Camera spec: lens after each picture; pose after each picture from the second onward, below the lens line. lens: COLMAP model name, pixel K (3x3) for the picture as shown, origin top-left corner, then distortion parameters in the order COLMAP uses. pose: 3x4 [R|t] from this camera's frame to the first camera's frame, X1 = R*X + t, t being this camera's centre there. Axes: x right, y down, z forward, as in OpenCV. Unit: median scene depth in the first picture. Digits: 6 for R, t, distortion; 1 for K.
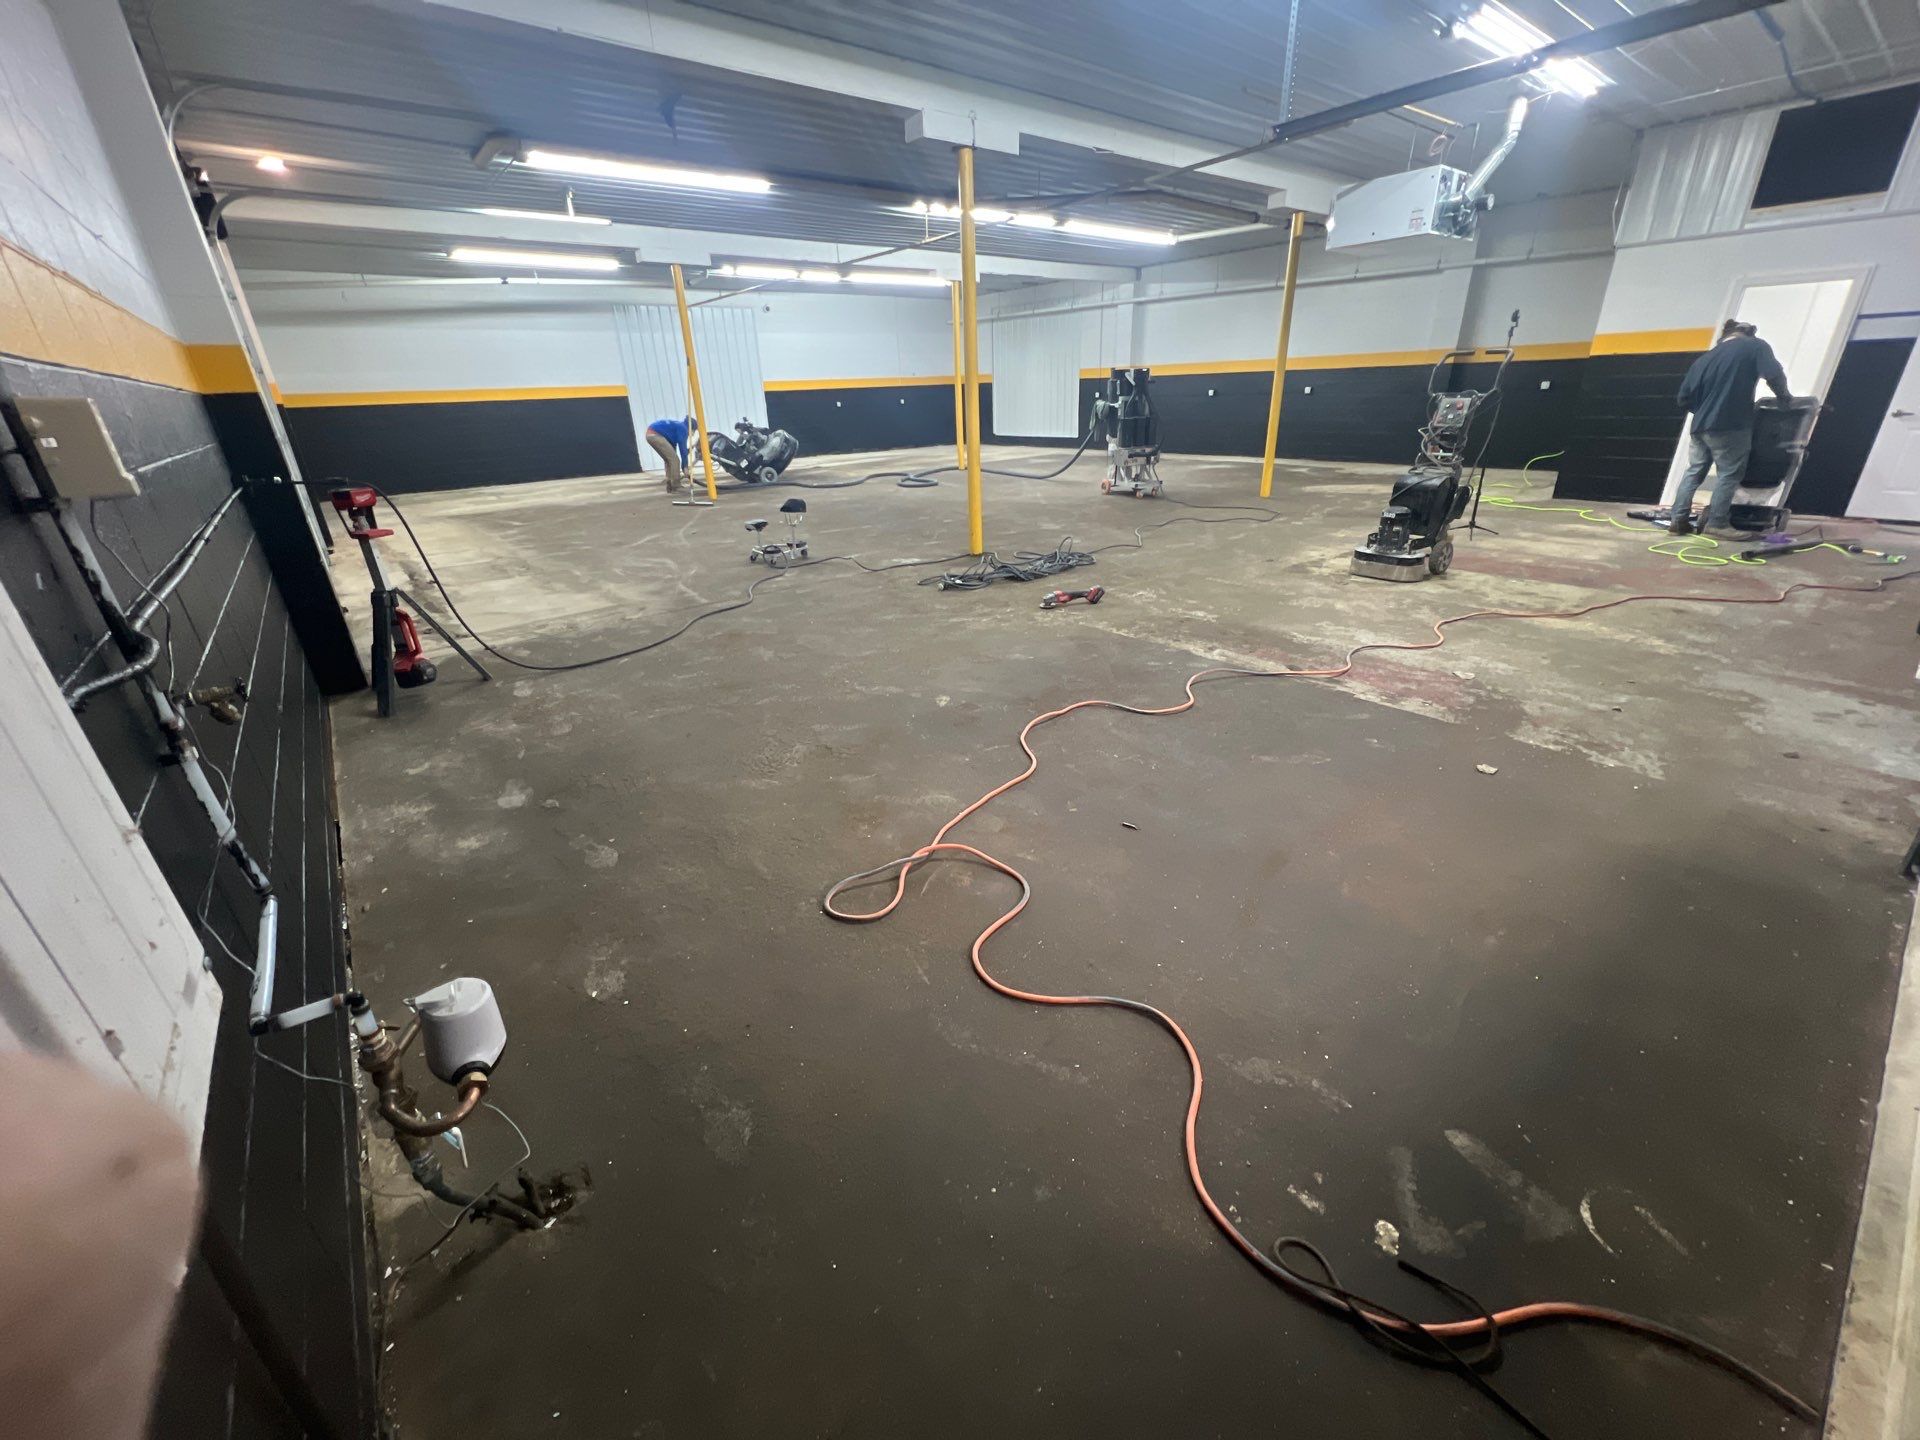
lens RADIAL K [[761.6, 0, 962.4], [0, 761.6, 718.8], [0, 0, 1]] dist [-0.002343, 0.000594]
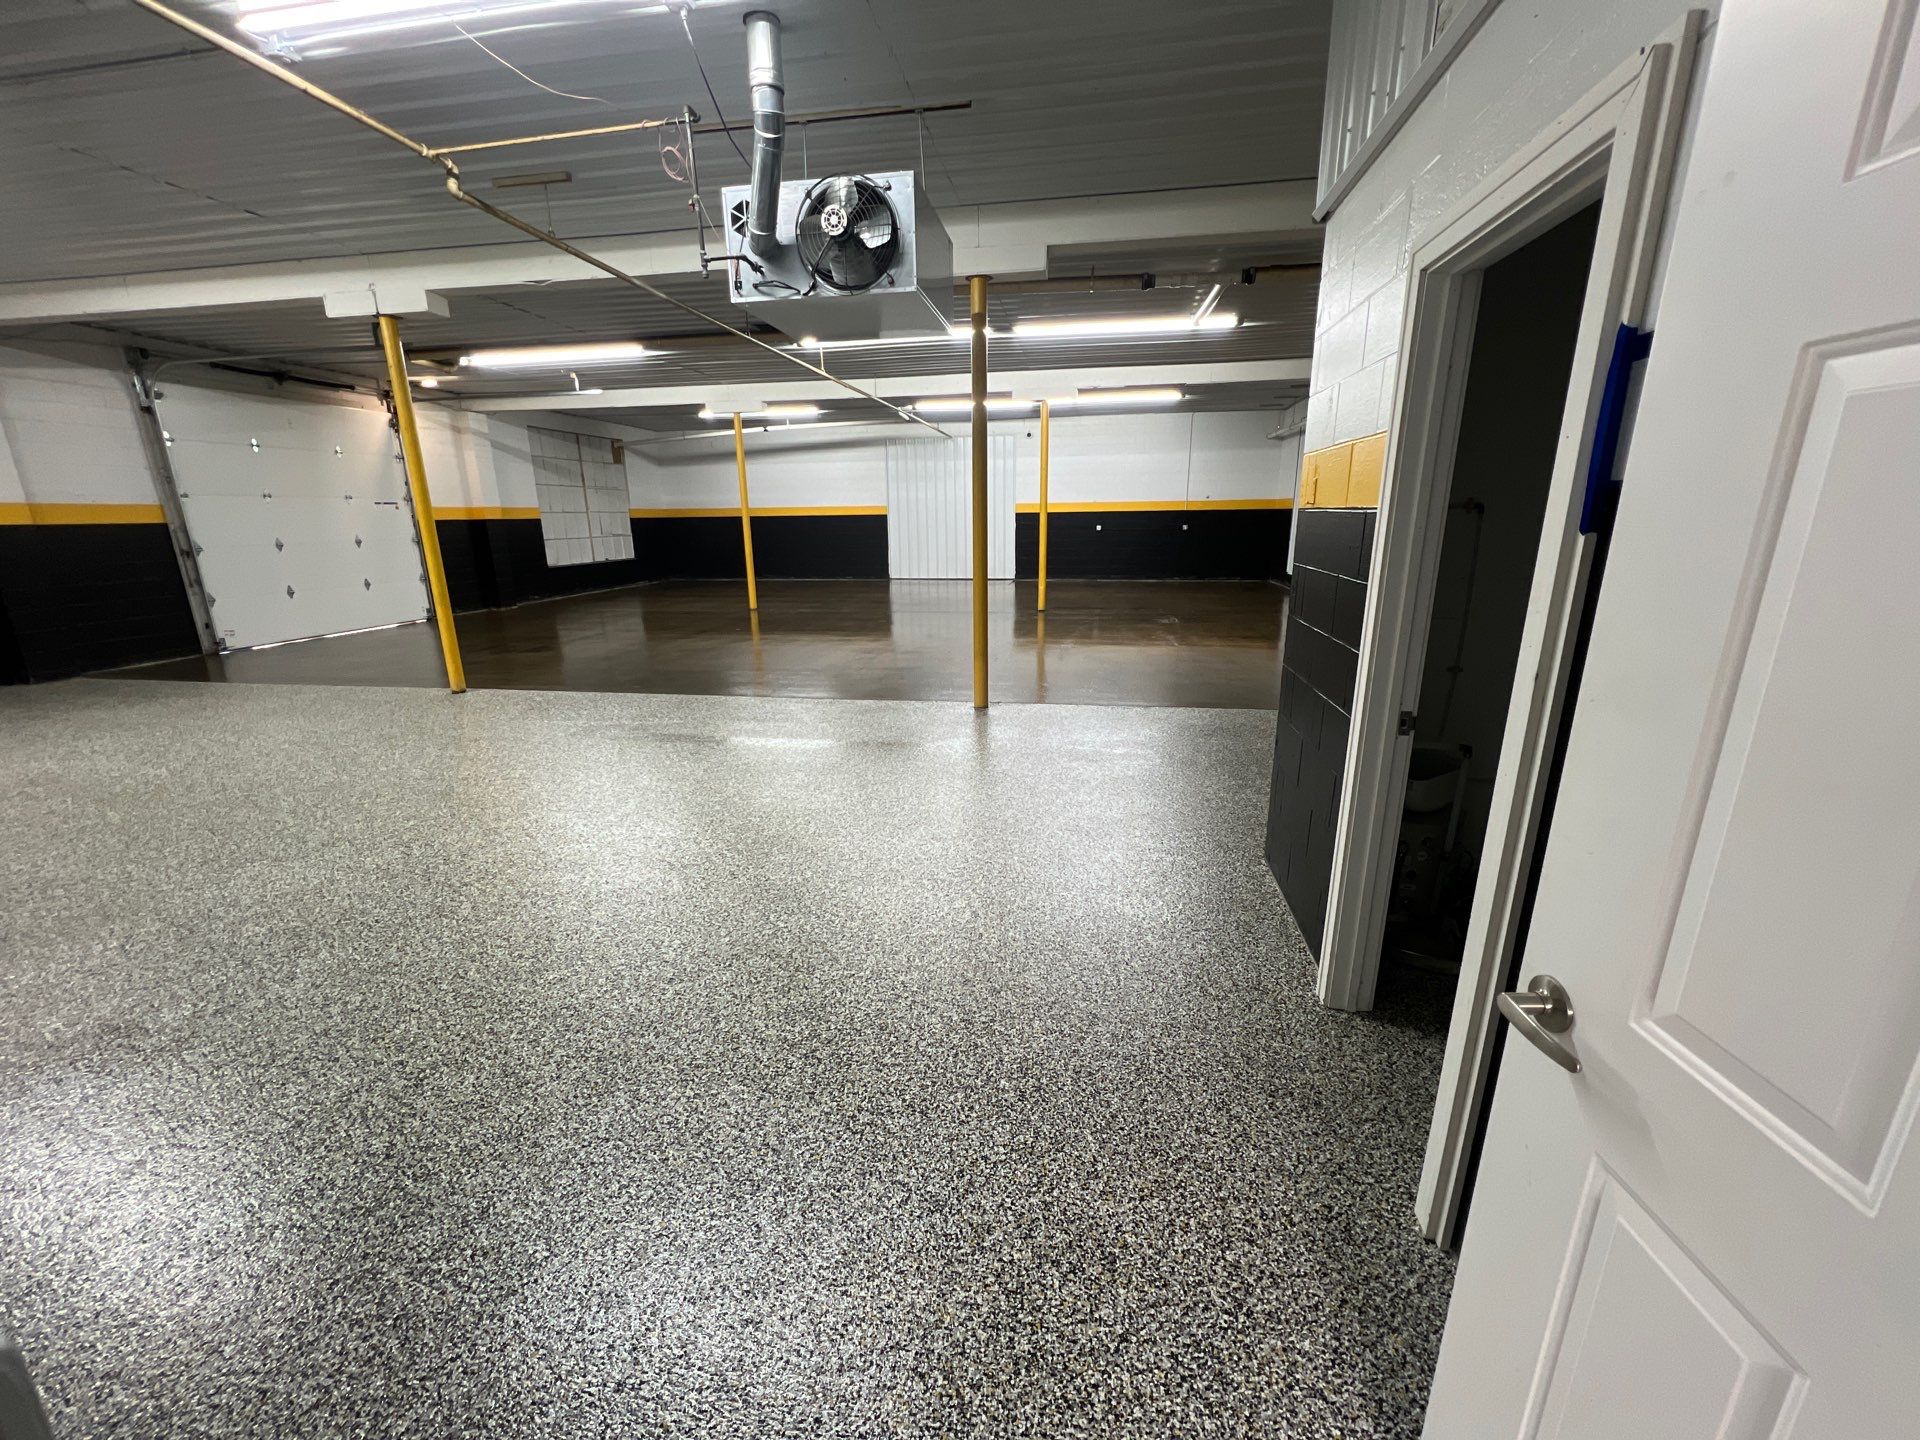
lens RADIAL K [[761.6, 0, 959.2], [0, 761.6, 725.3], [0, 0, 1]] dist [-0.002343, 0.000594]
pose [[0.671469, 0.220653, -0.707419, 0.548330], [-0.306989, 0.951697, 0.005457, -0.164663], [0.674453, 0.213506, 0.706774, 0.335758]]
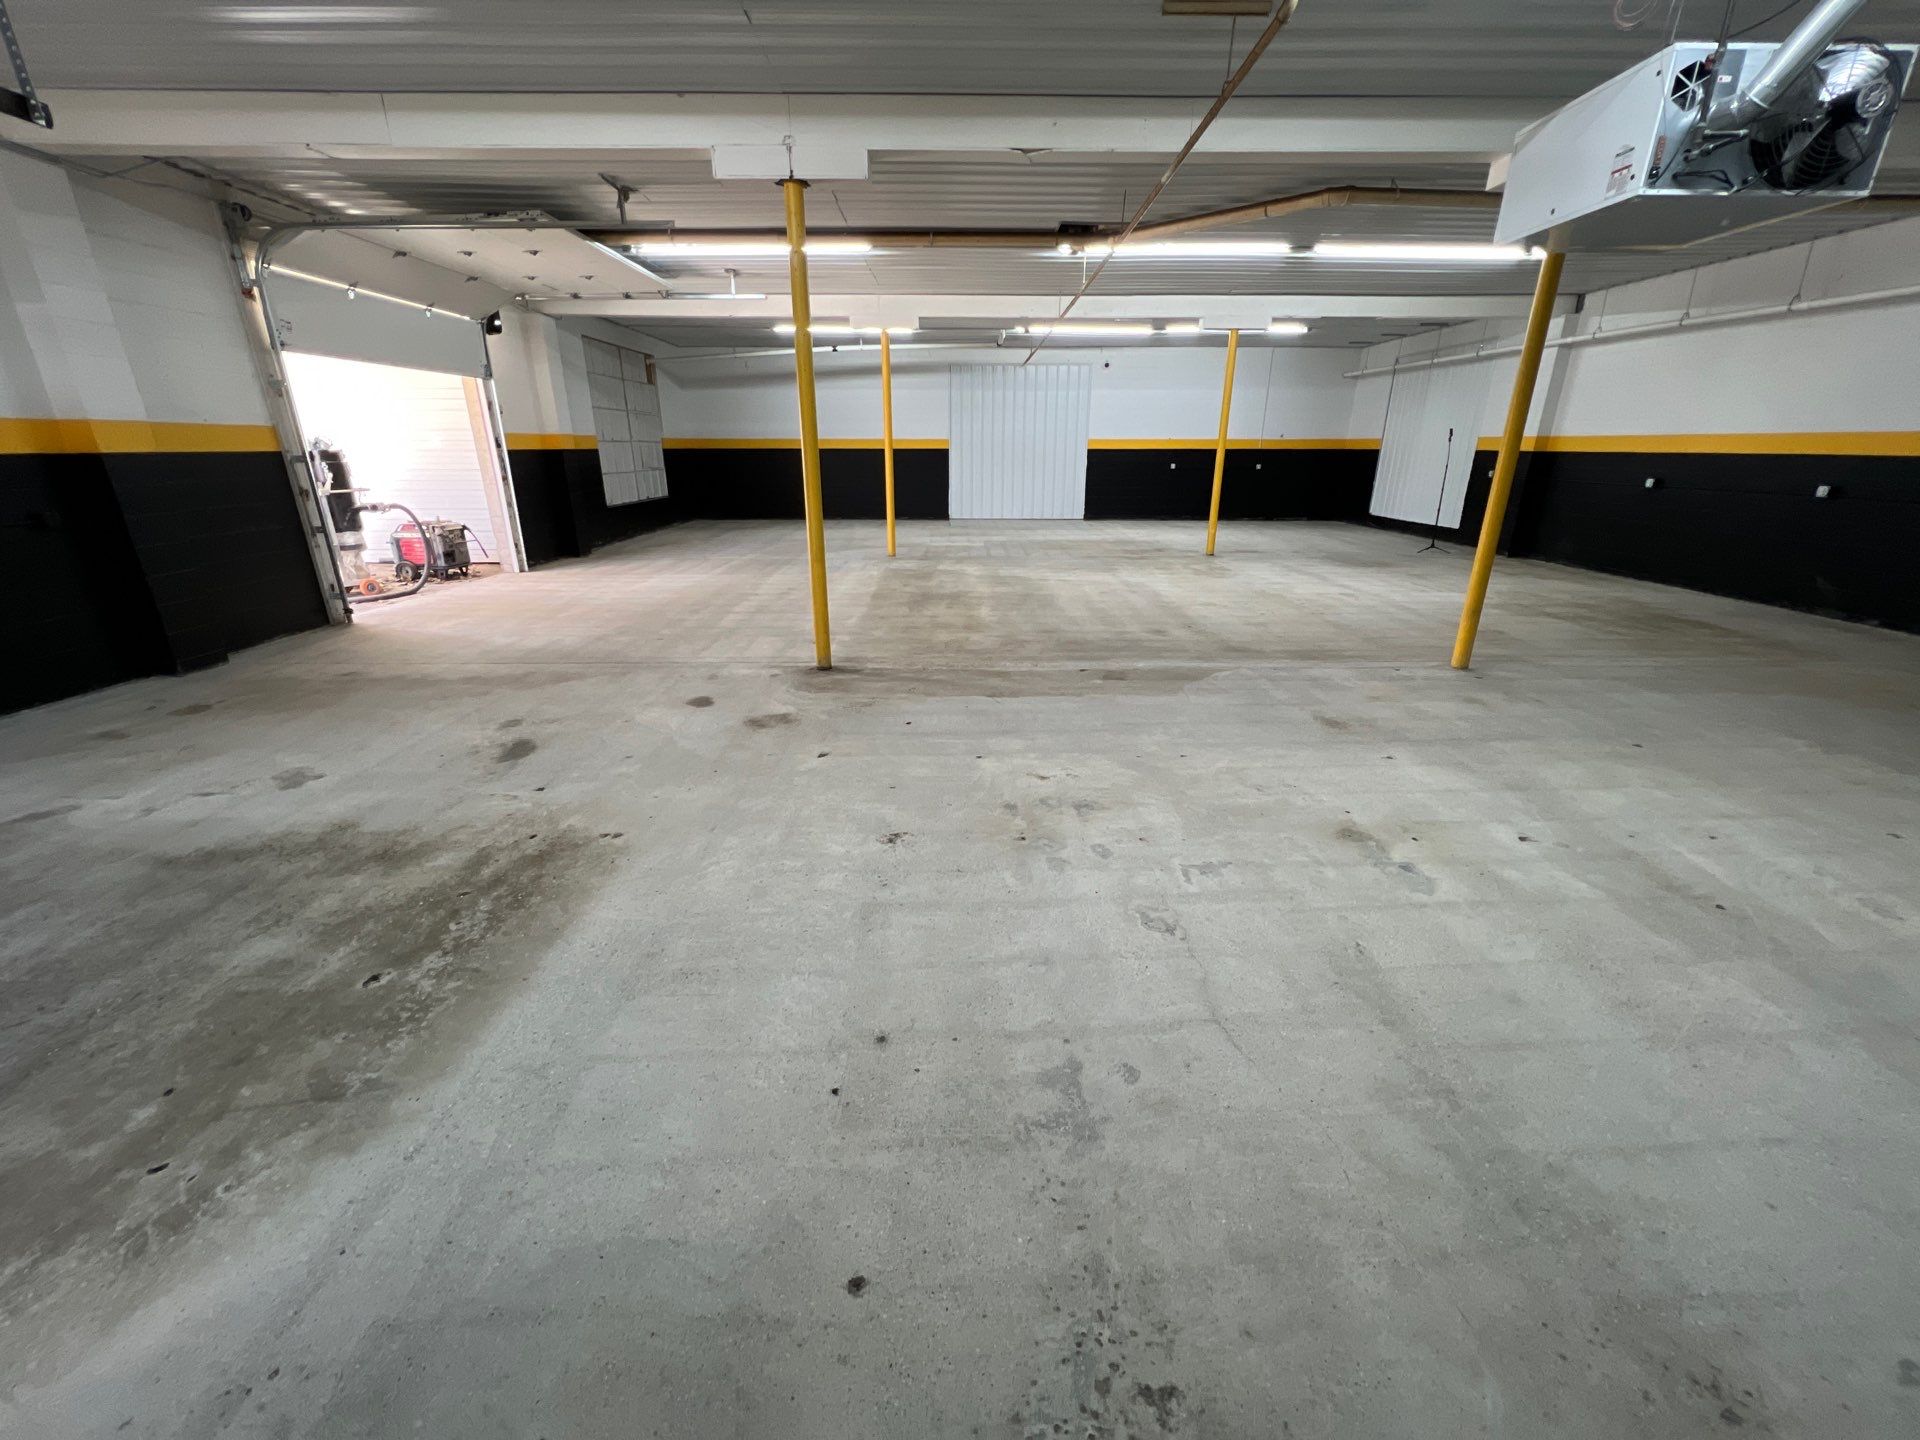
lens RADIAL K [[761.6, 0, 968.2], [0, 761.6, 723.9], [0, 0, 1]] dist [-0.002343, 0.000594]
pose [[0.791761, 0.239291, -0.562009, 0.294538], [-0.269900, 0.962435, 0.029548, -0.091317], [0.547968, 0.128292, 0.826603, 0.180461]]
